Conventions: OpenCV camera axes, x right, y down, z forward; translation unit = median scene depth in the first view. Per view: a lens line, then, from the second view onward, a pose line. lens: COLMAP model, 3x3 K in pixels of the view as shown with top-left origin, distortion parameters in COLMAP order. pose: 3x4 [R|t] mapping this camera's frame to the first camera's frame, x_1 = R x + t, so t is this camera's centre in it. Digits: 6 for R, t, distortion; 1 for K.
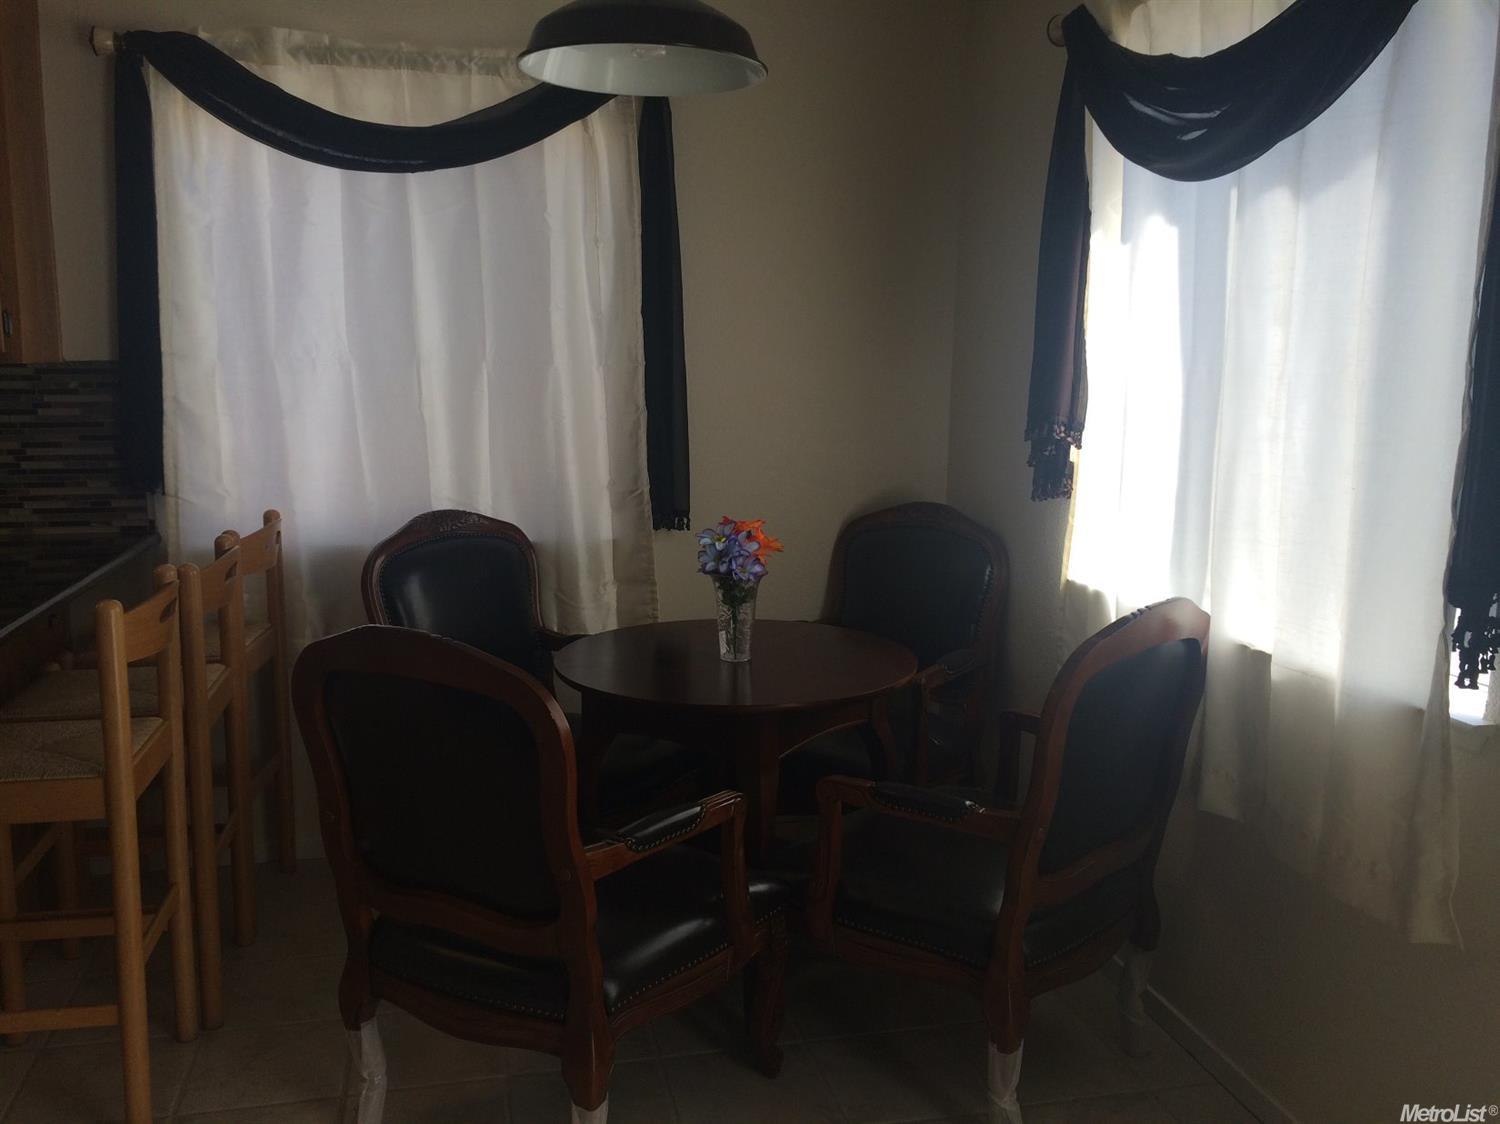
lens RADIAL K [[1279.7, 0, 724.5], [0, 1279.7, 564.4], [0, 0, 1]] dist [0.084953, -0.105865]
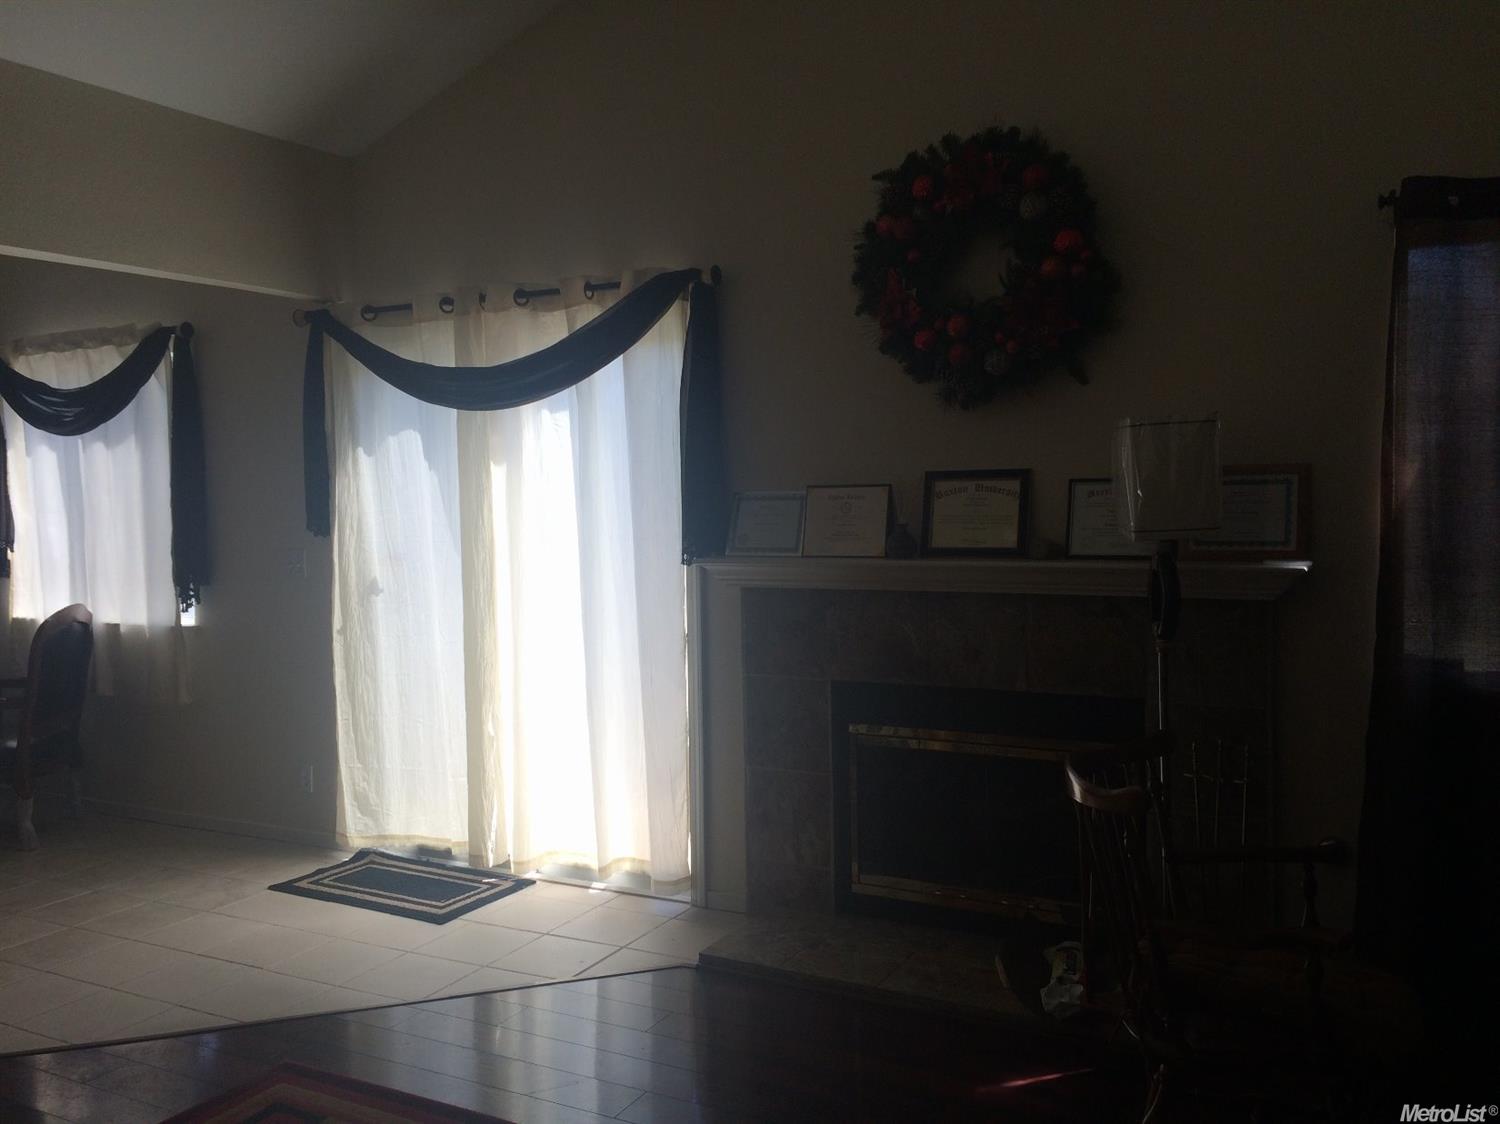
lens RADIAL K [[1279.7, 0, 724.5], [0, 1279.7, 564.4], [0, 0, 1]] dist [0.084953, -0.105865]
pose [[0.657019, -0.063194, 0.751220, -0.658458], [0.145777, 0.988323, -0.044358, 0.228787], [-0.739645, 0.138655, 0.658559, -1.469974]]
